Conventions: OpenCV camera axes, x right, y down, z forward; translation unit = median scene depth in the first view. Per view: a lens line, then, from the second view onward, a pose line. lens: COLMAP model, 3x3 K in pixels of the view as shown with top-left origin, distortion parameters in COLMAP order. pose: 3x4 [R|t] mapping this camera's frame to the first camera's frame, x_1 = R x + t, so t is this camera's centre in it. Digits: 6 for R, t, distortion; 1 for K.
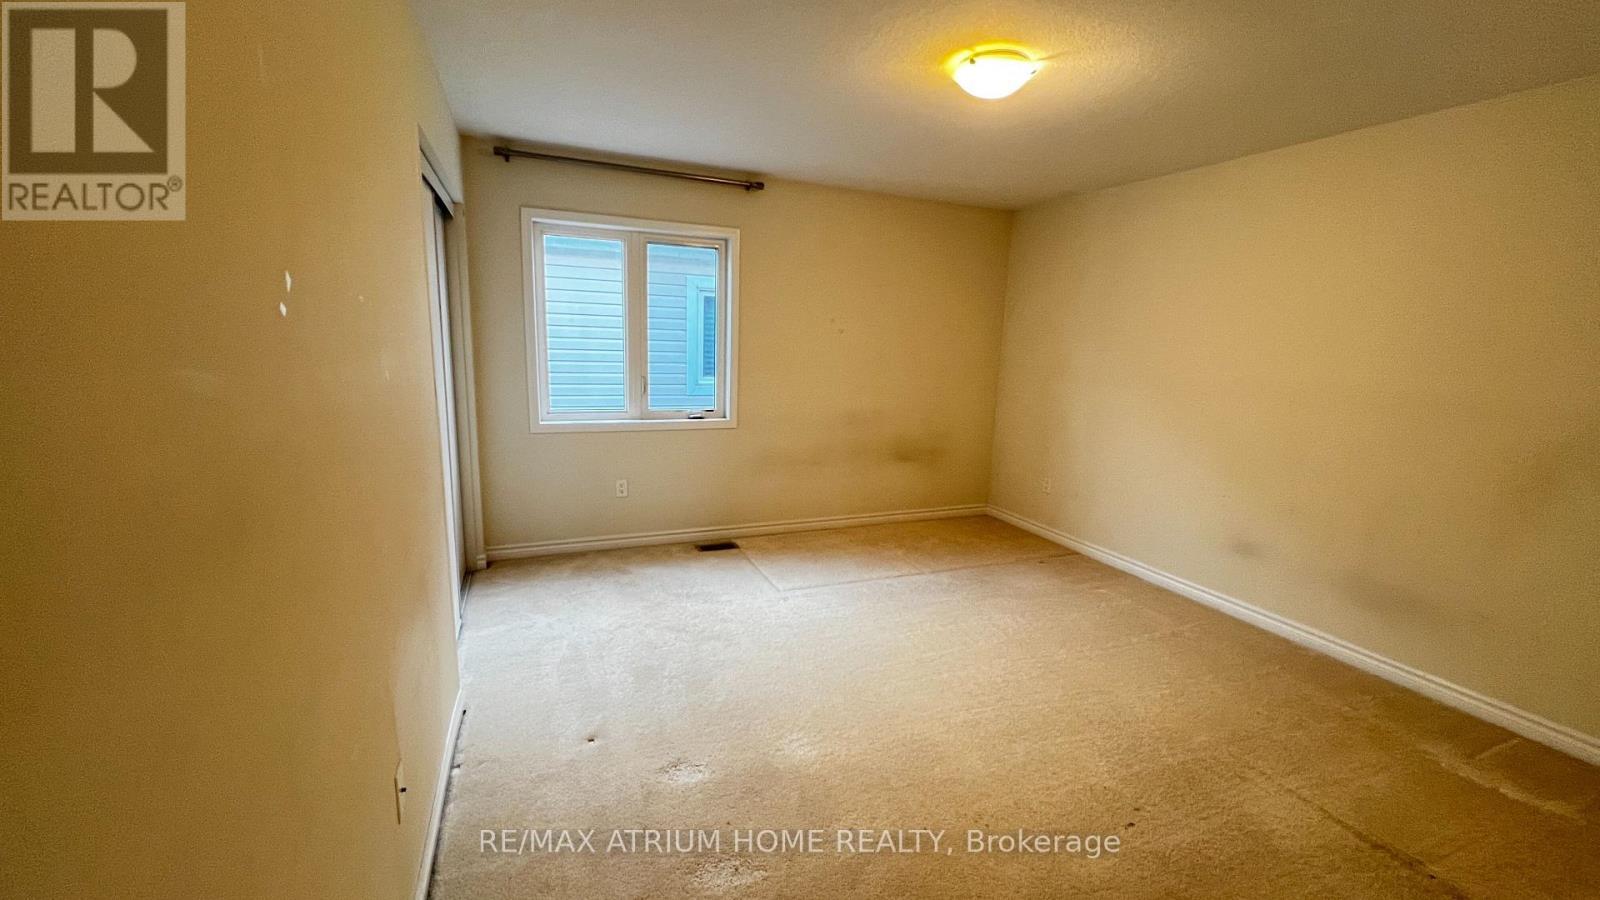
lens RADIAL K [[634.8, 0, 802.1], [0, 634.8, 452.7], [0, 0, 1]] dist [0.000868, -0.000604]
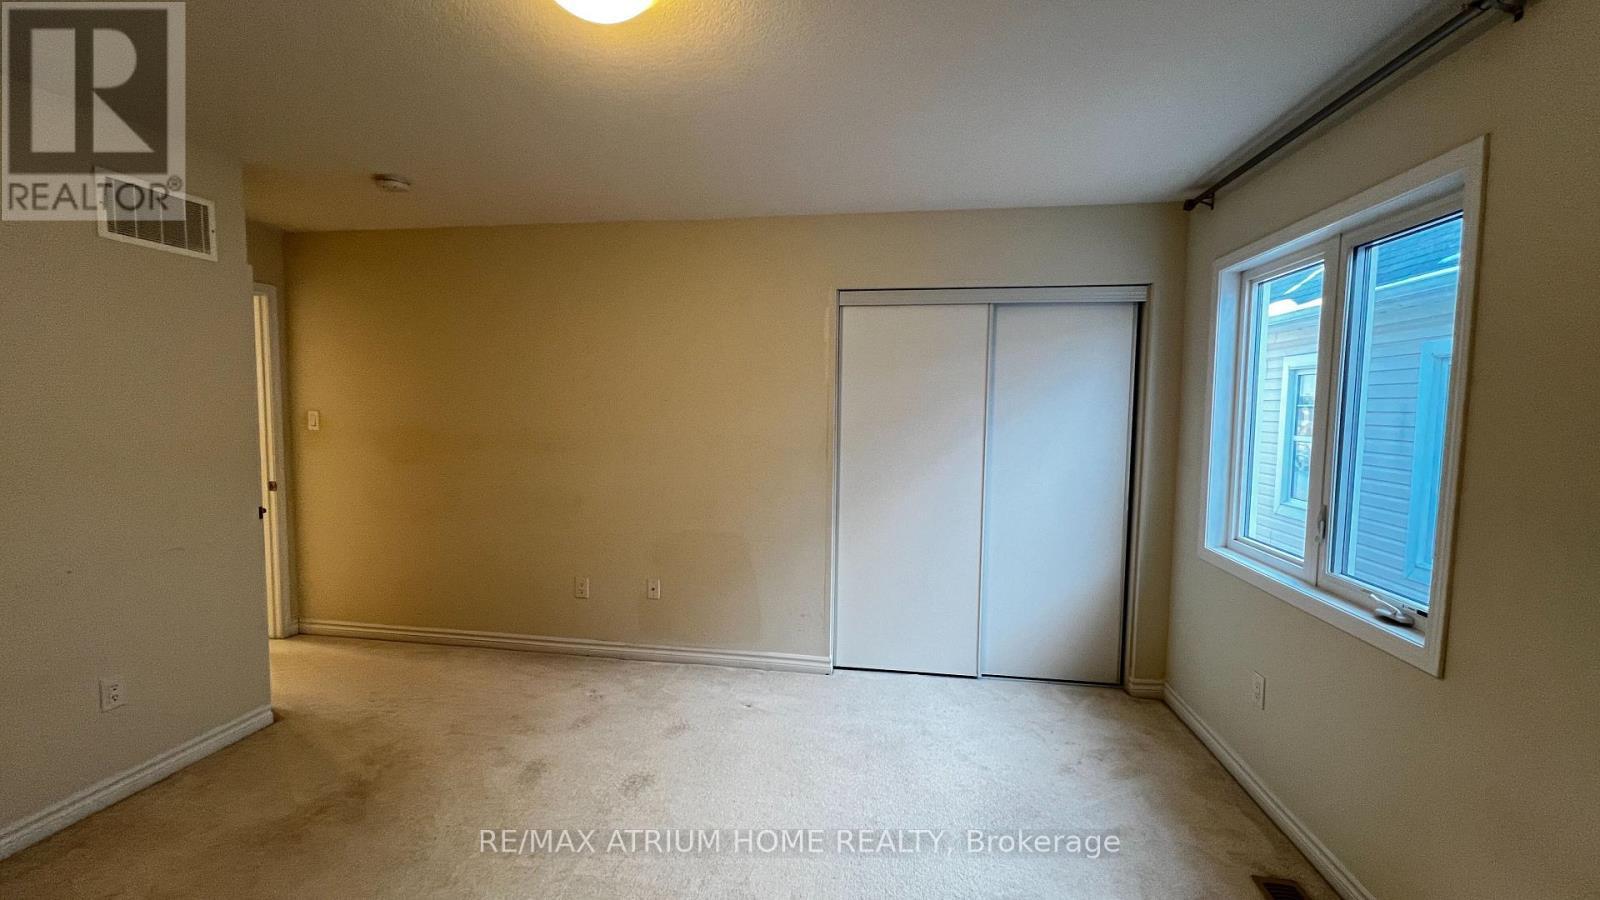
lens RADIAL K [[634.8, 0, 802.1], [0, 634.8, 452.7], [0, 0, 1]] dist [0.000868, -0.000604]
pose [[-0.526050, 0.017695, -0.850269, 0.455294], [-0.180535, 0.974674, 0.131978, -0.169269], [0.831071, 0.222930, -0.509533, 0.960502]]
